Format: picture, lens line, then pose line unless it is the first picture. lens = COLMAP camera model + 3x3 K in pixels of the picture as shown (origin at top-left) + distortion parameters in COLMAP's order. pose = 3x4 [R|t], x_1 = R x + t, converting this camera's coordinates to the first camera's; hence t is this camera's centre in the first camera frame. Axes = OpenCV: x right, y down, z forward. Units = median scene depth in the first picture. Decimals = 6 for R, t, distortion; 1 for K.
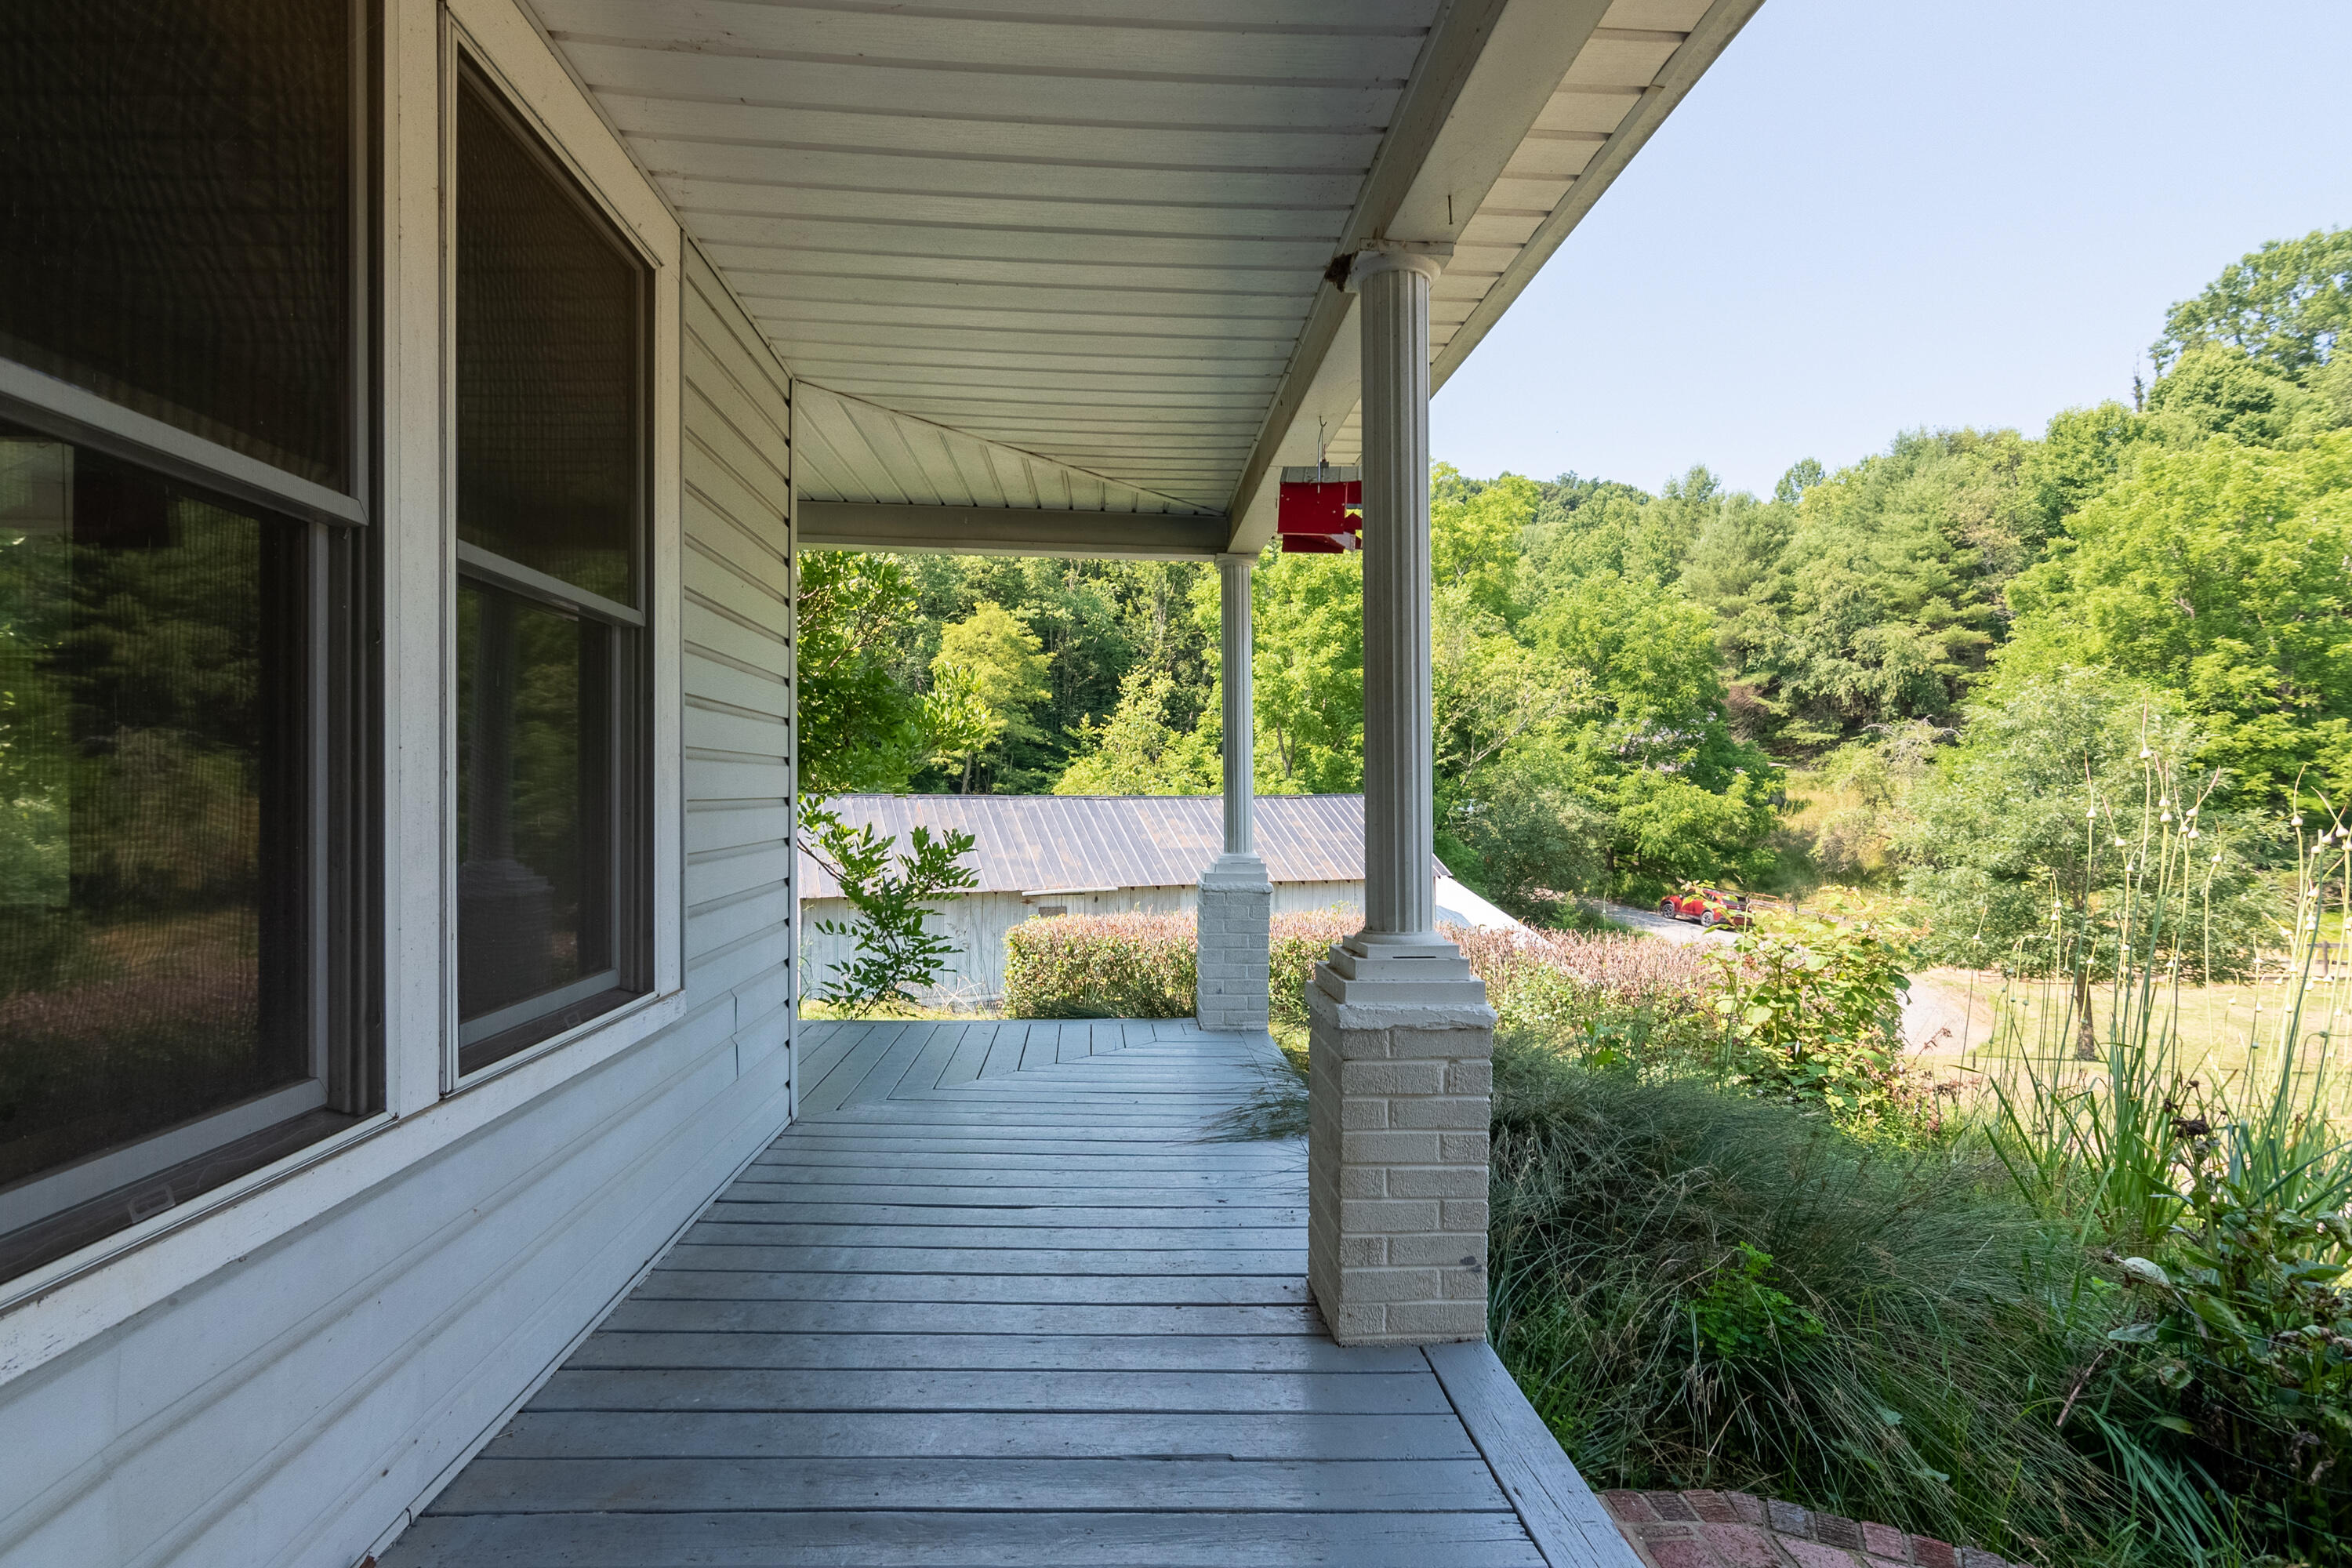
lens RADIAL K [[1148.9, 0, 1180.2], [0, 1148.9, 802.0], [0, 0, 1]] dist [0.000366, 0.000762]
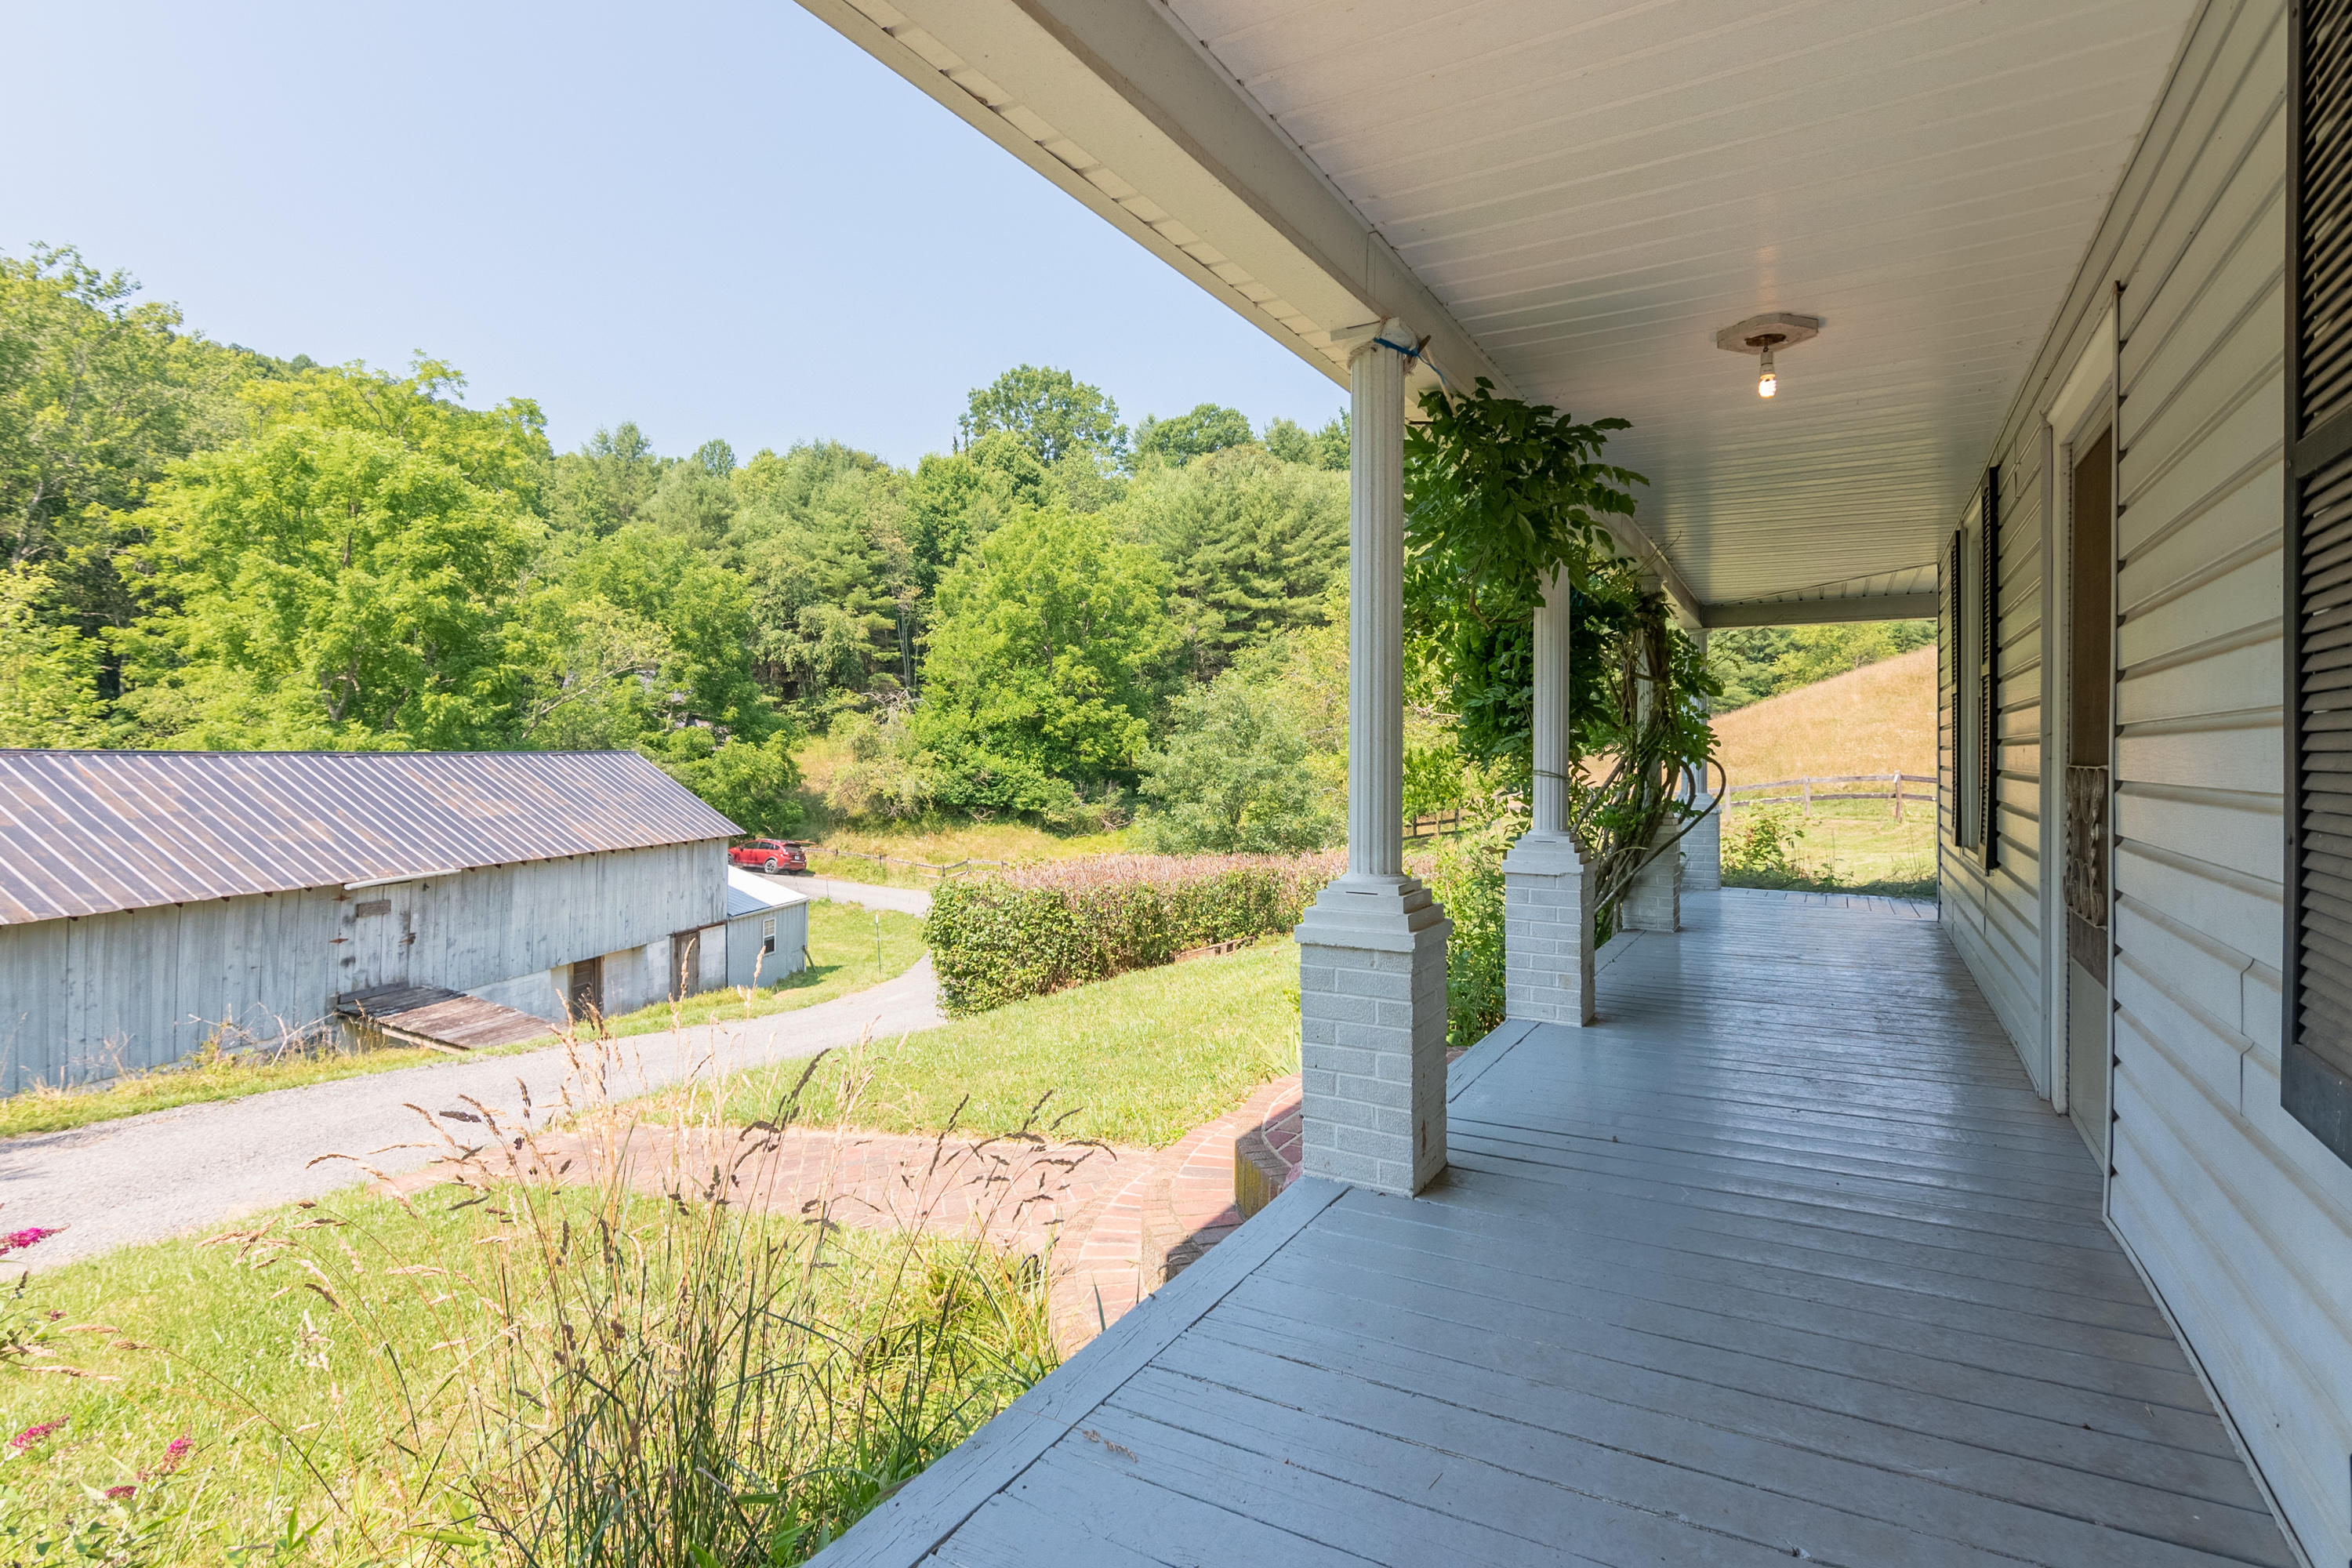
lens RADIAL K [[1148.9, 0, 1177.3], [0, 1148.9, 764.1], [0, 0, 1]] dist [0.000366, 0.000762]
pose [[0.556666, -0.004832, 0.830722, -0.153364], [-0.001760, 0.999974, 0.006996, -0.001818], [-0.830735, -0.005356, 0.556643, 0.051726]]
